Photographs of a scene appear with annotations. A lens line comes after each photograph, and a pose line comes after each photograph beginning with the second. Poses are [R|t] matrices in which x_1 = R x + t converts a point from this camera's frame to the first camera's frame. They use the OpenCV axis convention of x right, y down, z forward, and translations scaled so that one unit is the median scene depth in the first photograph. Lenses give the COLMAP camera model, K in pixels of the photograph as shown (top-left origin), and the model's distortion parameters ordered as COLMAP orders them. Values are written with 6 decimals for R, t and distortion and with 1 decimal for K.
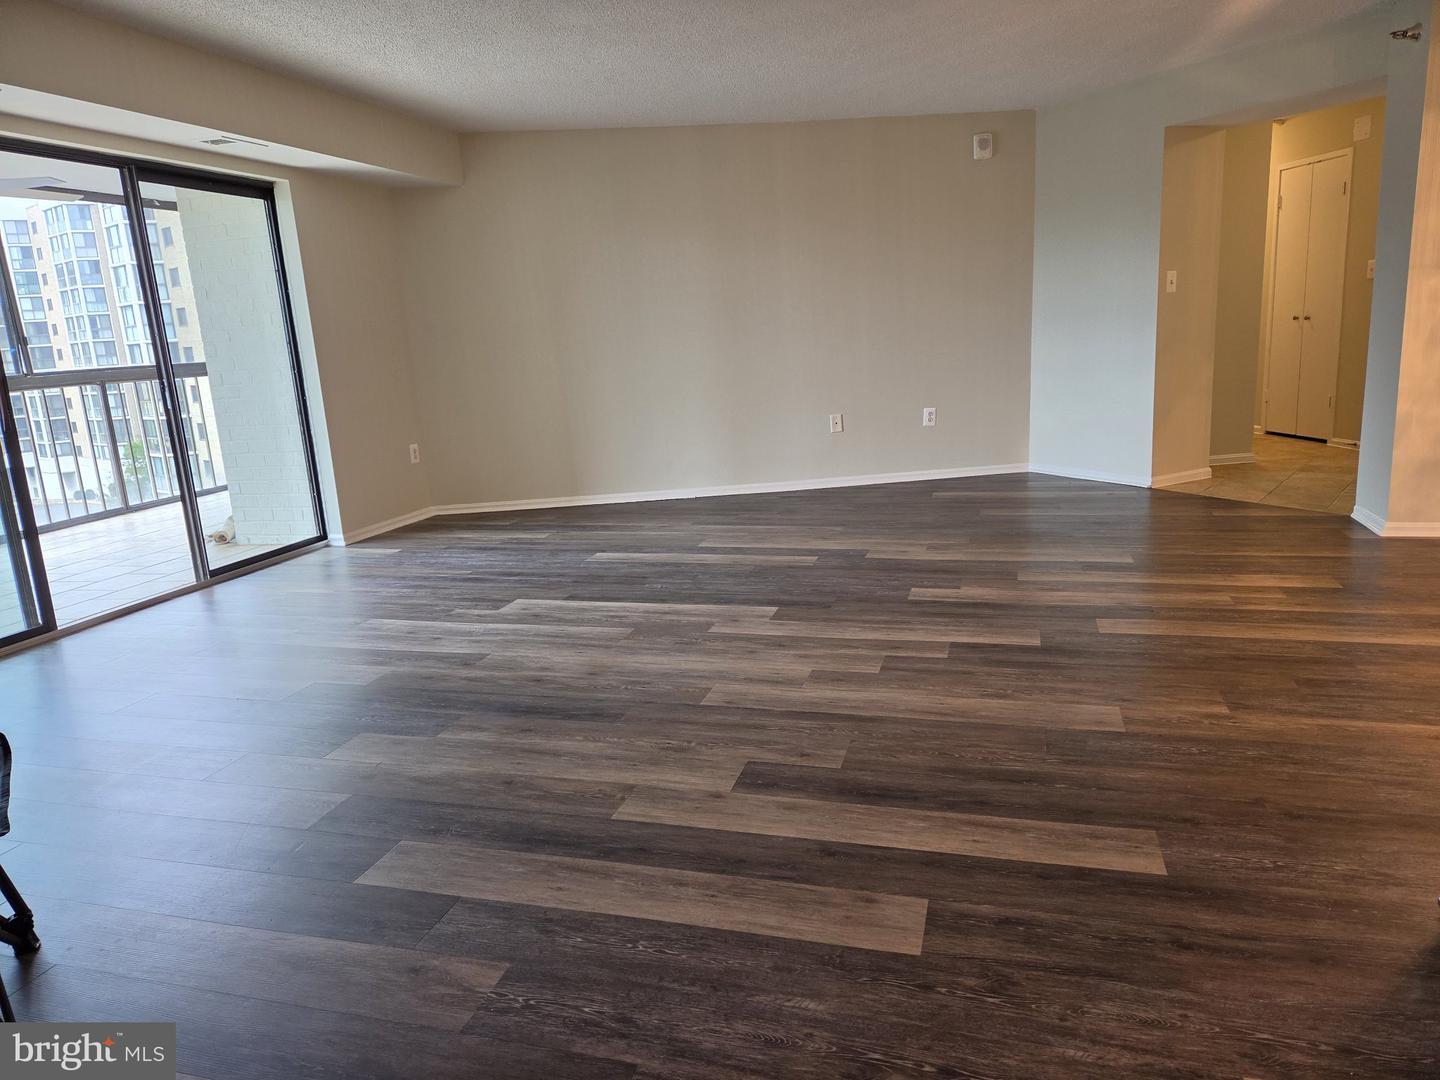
lens RADIAL K [[963.9, 0, 721.7], [0, 963.9, 534.4], [0, 0, 1]] dist [0.055500, -0.036579]
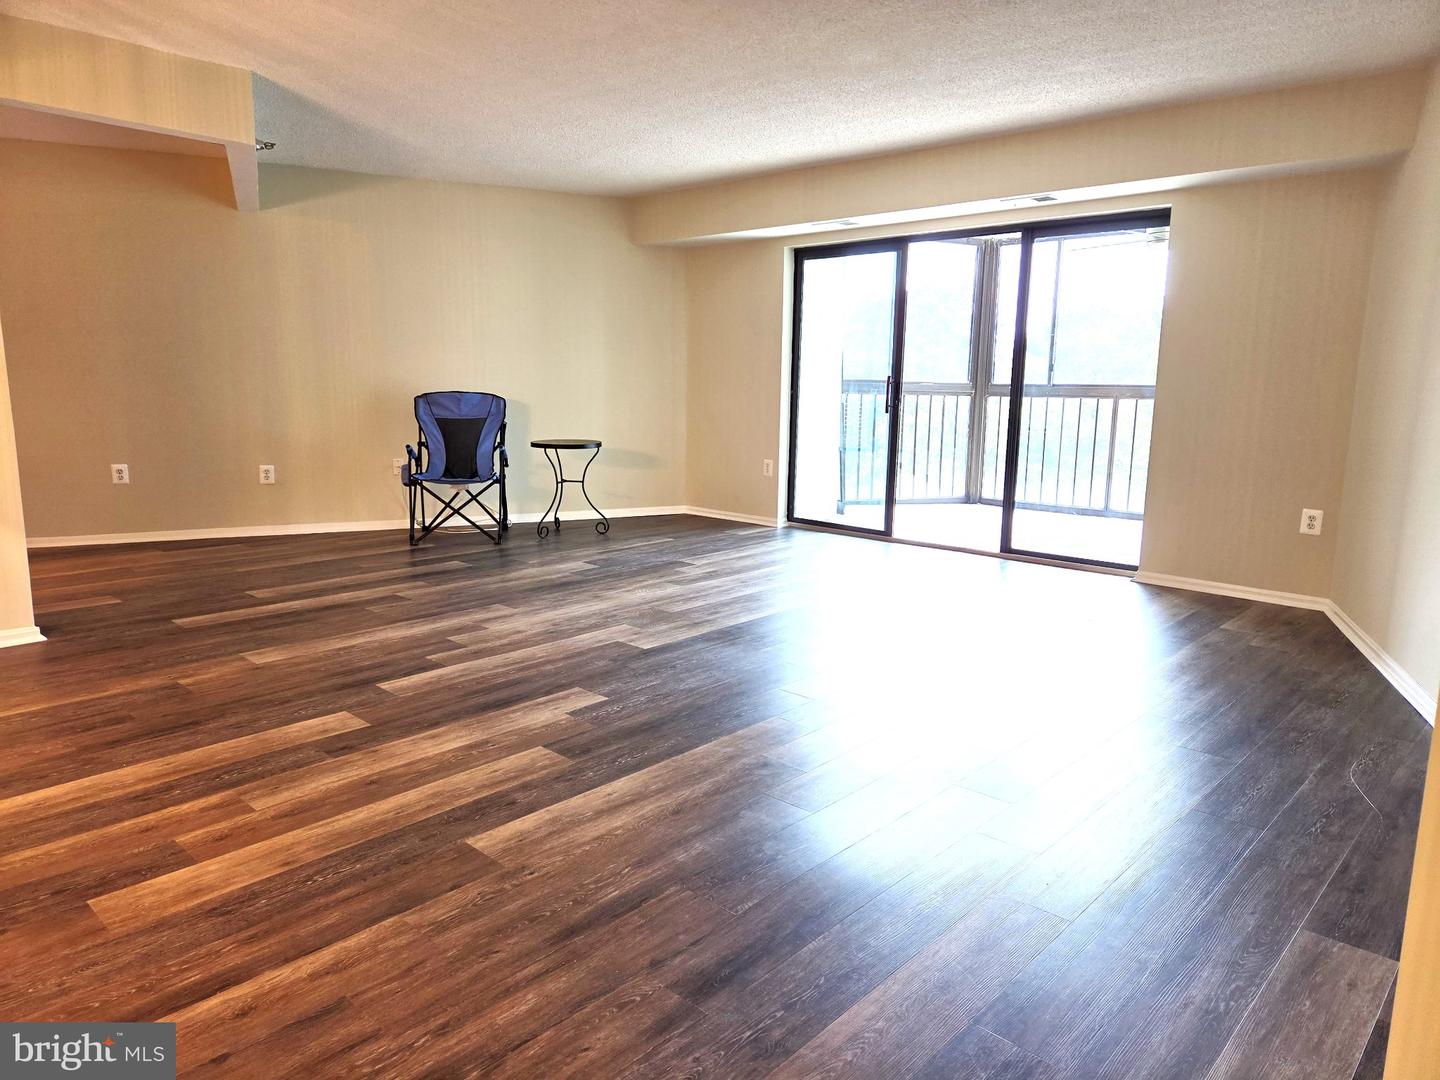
lens RADIAL K [[963.9, 0, 720.5], [0, 963.9, 541.0], [0, 0, 1]] dist [0.055500, -0.036579]
pose [[-0.441673, 0.207989, -0.872735, 1.037534], [-0.174820, 0.934160, 0.311100, -0.421628], [0.879979, 0.289976, -0.376232, 1.655752]]
